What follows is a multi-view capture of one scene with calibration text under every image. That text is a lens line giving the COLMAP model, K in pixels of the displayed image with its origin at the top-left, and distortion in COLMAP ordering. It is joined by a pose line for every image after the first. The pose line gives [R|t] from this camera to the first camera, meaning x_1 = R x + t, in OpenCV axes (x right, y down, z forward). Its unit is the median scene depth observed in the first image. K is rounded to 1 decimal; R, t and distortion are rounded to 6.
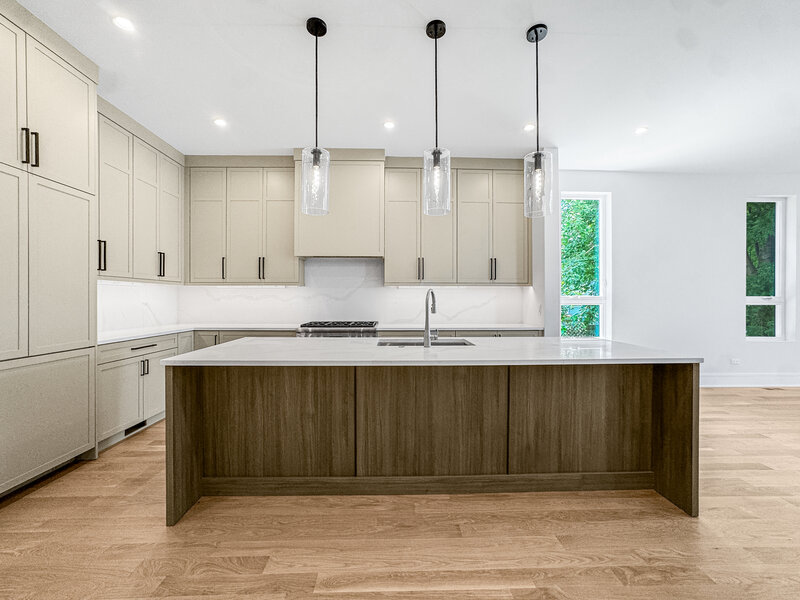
lens RADIAL K [[330.3, 0, 399.1], [0, 330.3, 297.2], [0, 0, 1]] dist [-0.032557, 0.014155]
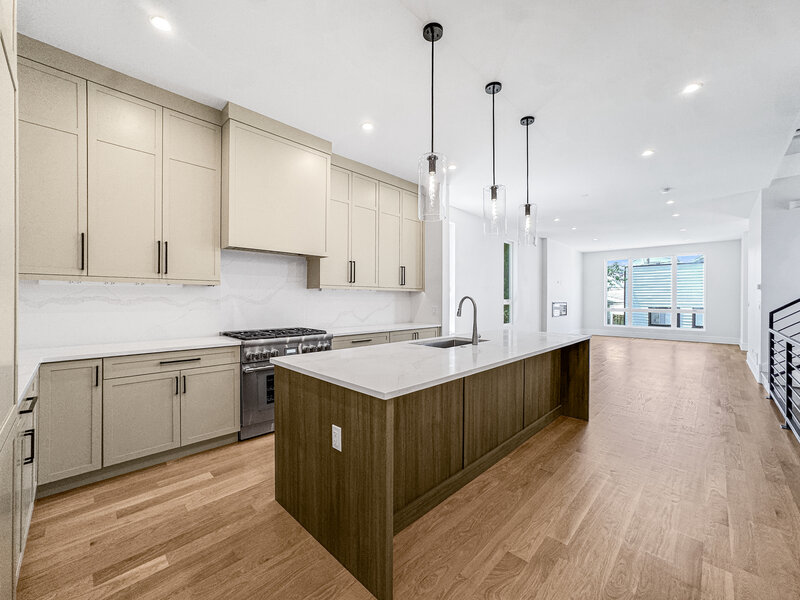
lens RADIAL K [[326.1, 0, 400.0], [0, 326.1, 300.0], [0, 0, 1]] dist [-0.011910, 0.000207]
pose [[0.720219, -0.000148, 0.693746, -1.002823], [-0.009268, 0.999909, 0.009835, -0.025677], [-0.693684, -0.013513, 0.720152, 0.356047]]
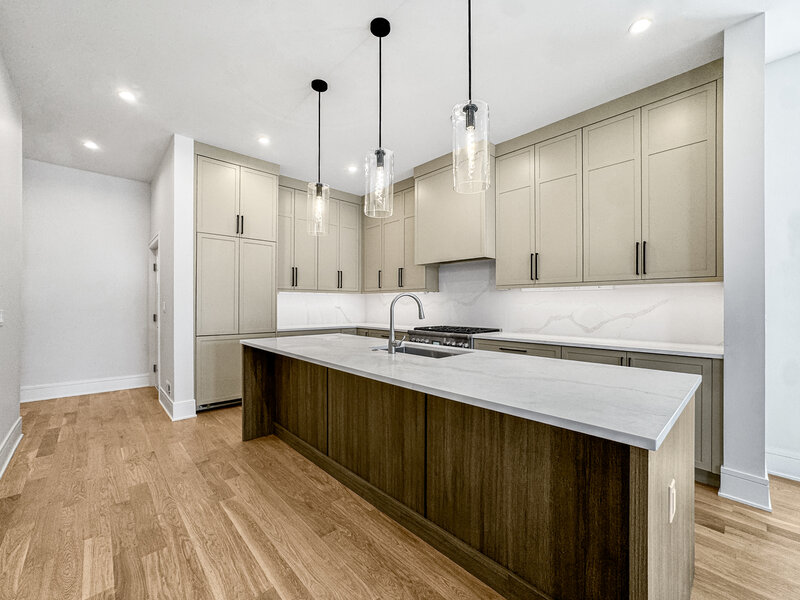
lens RADIAL K [[334.1, 0, 397.0], [0, 334.1, 301.4], [0, 0, 1]] dist [-0.015486, 0.000341]
pose [[0.658137, -0.006359, -0.752872, 0.891850], [0.004128, 0.999980, -0.004838, 0.003354], [0.752887, 0.000076, 0.658150, 0.389984]]
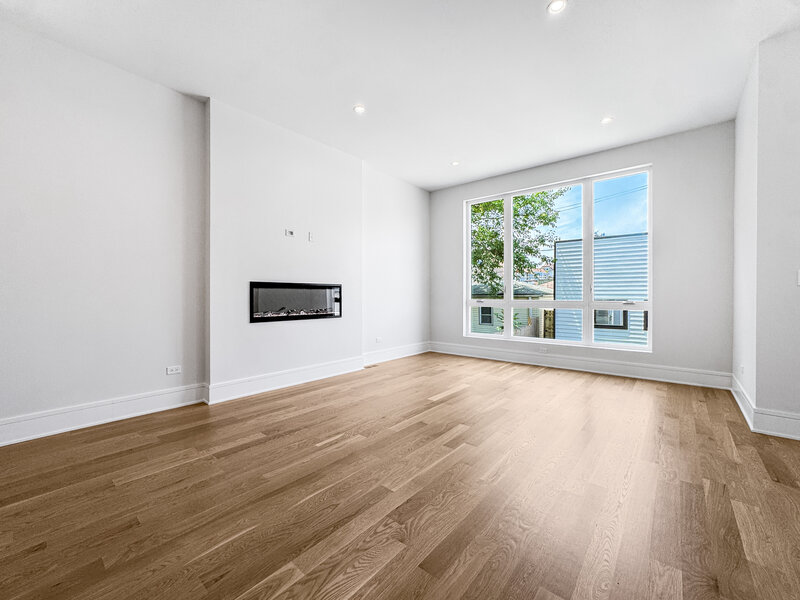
lens RADIAL K [[330.3, 0, 399.1], [0, 330.3, 297.2], [0, 0, 1]] dist [-0.032557, 0.014155]
pose [[0.672597, -0.004904, 0.739992, 2.812520], [-0.006005, 0.999909, 0.012084, 0.076695], [-0.739984, -0.012571, 0.672507, 0.447571]]
